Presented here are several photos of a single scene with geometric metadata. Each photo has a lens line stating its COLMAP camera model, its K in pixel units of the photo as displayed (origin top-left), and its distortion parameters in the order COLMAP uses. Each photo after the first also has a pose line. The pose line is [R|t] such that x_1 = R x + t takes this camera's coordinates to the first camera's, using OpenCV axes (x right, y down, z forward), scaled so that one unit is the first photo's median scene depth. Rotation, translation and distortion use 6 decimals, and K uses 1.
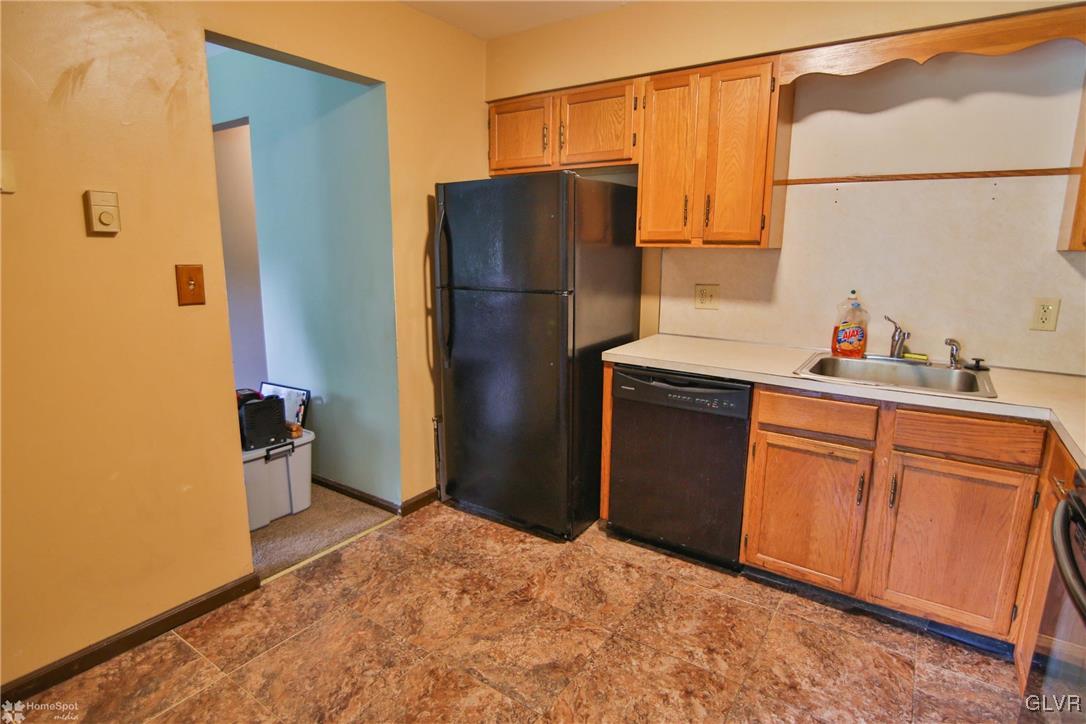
lens RADIAL K [[568.1, 0, 550.2], [0, 568.1, 363.3], [0, 0, 1]] dist [-0.016049, 0.000315]
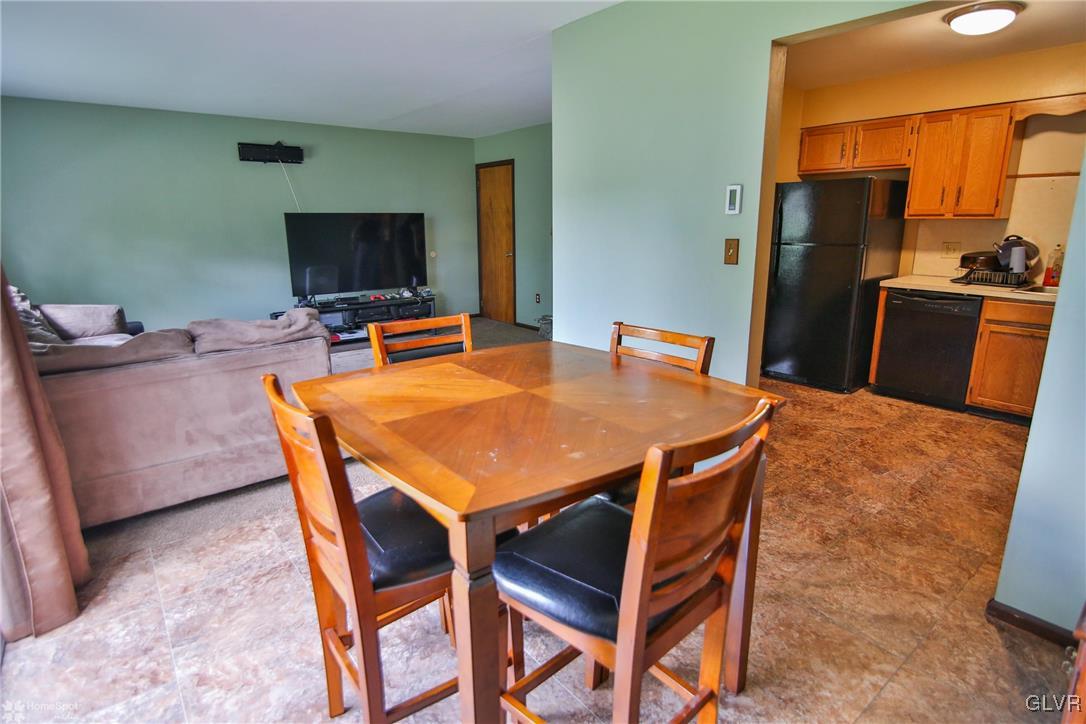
lens RADIAL K [[568.1, 0, 545.4], [0, 568.1, 361.8], [0, 0, 1]] dist [-0.016049, 0.000315]
pose [[0.954191, 0.056743, -0.293769, -0.384109], [-0.043997, 0.997789, 0.049822, 0.195029], [0.295946, -0.034615, 0.954577, -0.996125]]
